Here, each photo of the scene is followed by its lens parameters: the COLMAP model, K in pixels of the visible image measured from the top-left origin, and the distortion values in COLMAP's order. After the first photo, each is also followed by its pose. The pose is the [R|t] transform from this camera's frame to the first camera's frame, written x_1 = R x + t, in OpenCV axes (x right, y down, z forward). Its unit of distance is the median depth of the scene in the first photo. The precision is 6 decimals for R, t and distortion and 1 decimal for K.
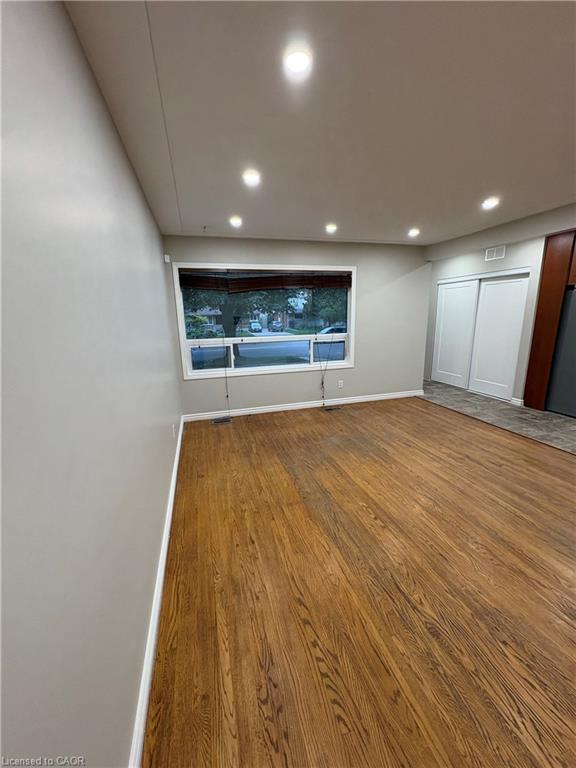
lens RADIAL K [[305.5, 0, 288.0], [0, 305.5, 384.4], [0, 0, 1]] dist [0.000391, -0.000141]
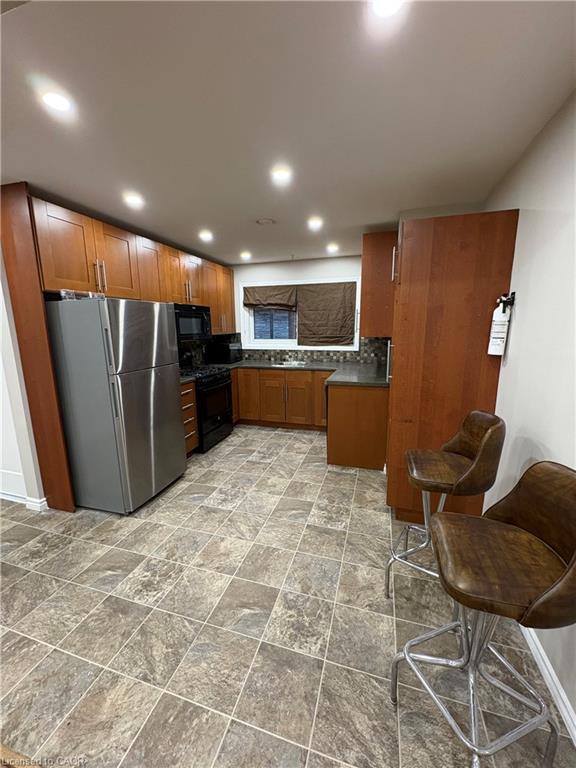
lens RADIAL K [[305.5, 0, 288.6], [0, 305.5, 382.1], [0, 0, 1]] dist [0.000391, -0.000141]
pose [[0.544332, -0.134715, 0.827982, 0.739108], [0.182961, 0.982325, 0.039545, -0.117827], [-0.818675, 0.129962, 0.559358, 0.397428]]
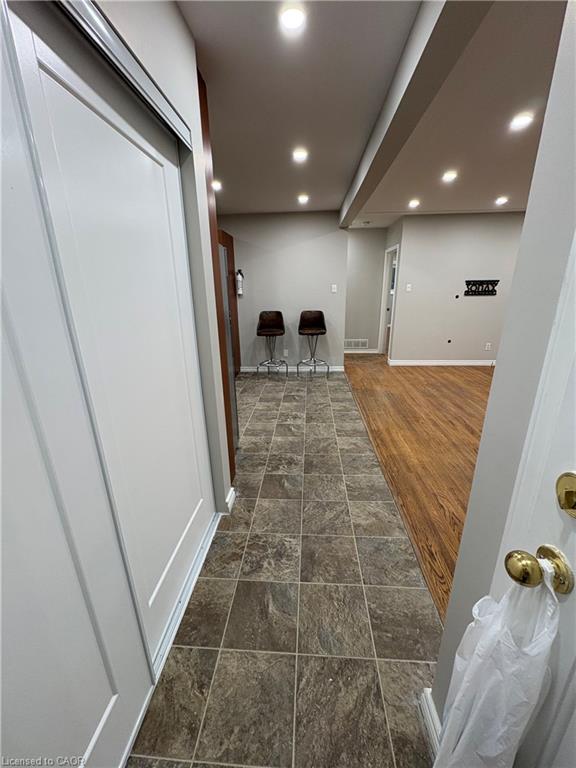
lens RADIAL K [[305.5, 0, 288.2], [0, 305.5, 383.0], [0, 0, 1]] dist [0.000391, -0.000141]
pose [[-0.939067, -0.067408, 0.337061, 0.690224], [0.110801, 0.868880, 0.482462, -0.361676], [-0.325387, 0.490411, -0.808468, 1.591723]]
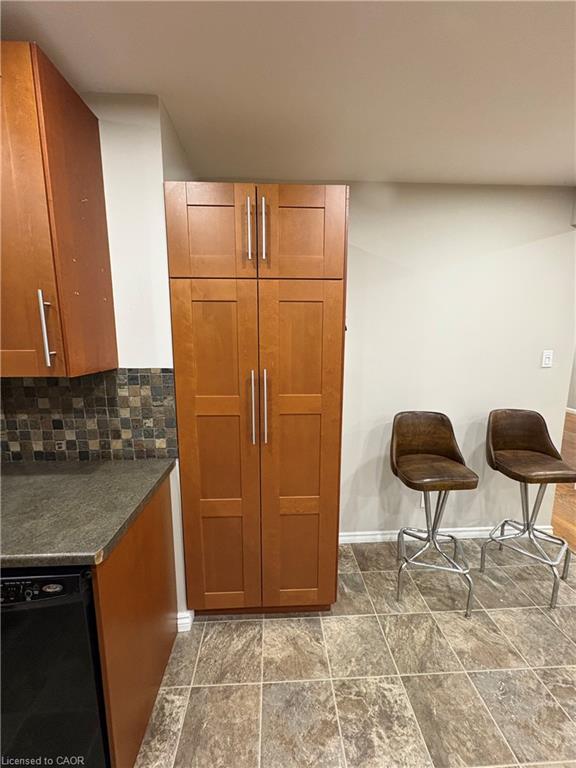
lens RADIAL K [[305.5, 0, 287.1], [0, 305.5, 384.2], [0, 0, 1]] dist [0.000391, -0.000141]
pose [[-0.972746, -0.015293, 0.231368, 1.316107], [0.070300, 0.931407, 0.357127, -0.253977], [-0.220960, 0.363659, -0.904947, 0.916327]]
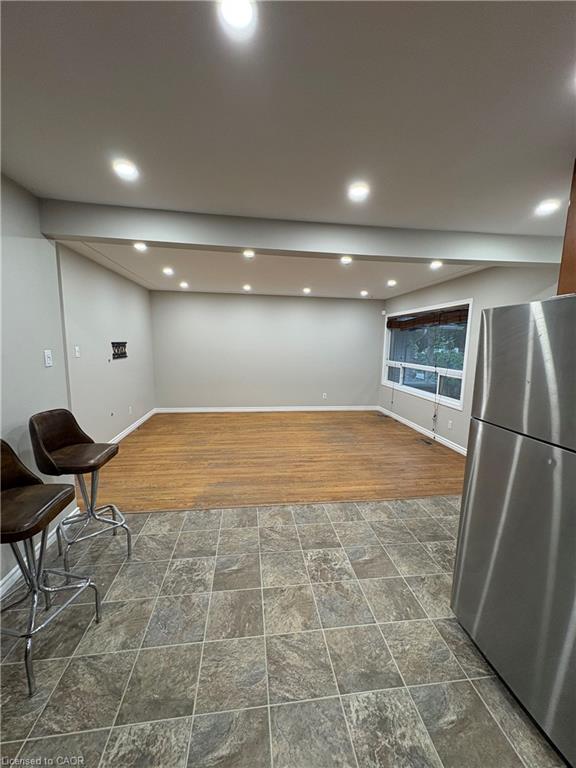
lens RADIAL K [[305.5, 0, 288.0], [0, 305.5, 383.5], [0, 0, 1]] dist [0.000391, -0.000141]
pose [[-0.149330, 0.154502, -0.976642, 1.496322], [-0.235111, 0.953841, 0.186843, -0.234281], [0.960429, 0.257520, -0.106113, 0.798270]]
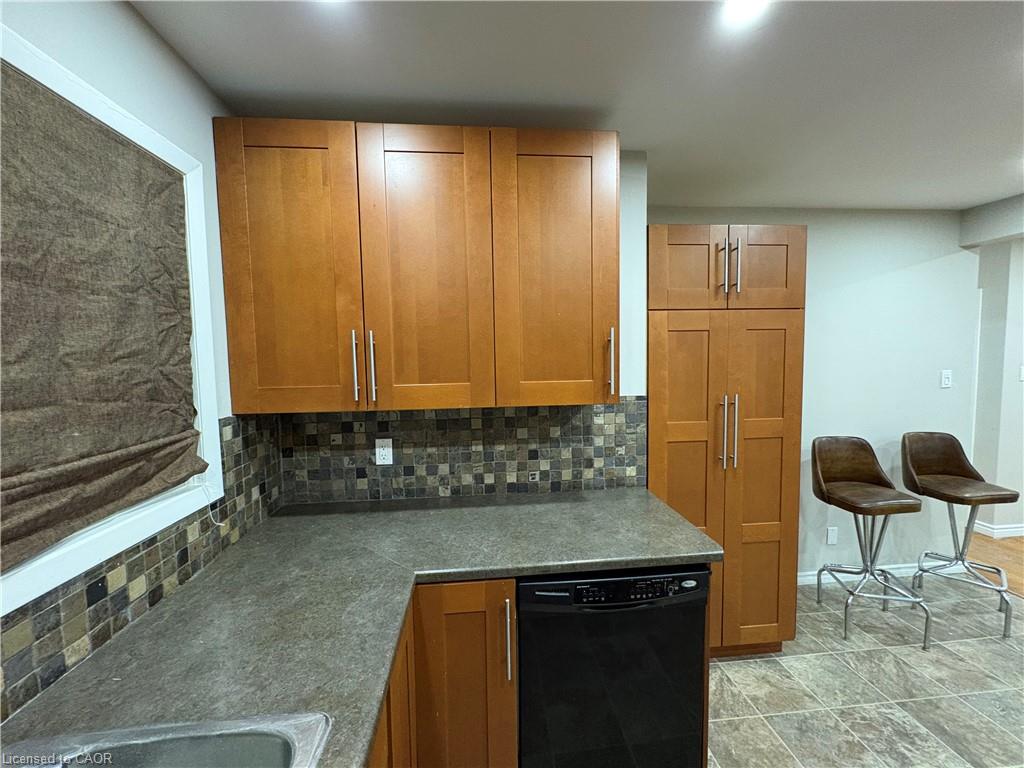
lens RADIAL K [[407.4, 0, 510.4], [0, 407.4, 385.2], [0, 0, 1]] dist [0.000391, -0.000141]
pose [[-0.981219, 0.026343, 0.191090, 1.609167], [0.079816, 0.957294, 0.277879, -0.316531], [-0.175609, 0.287913, -0.941418, 1.108798]]
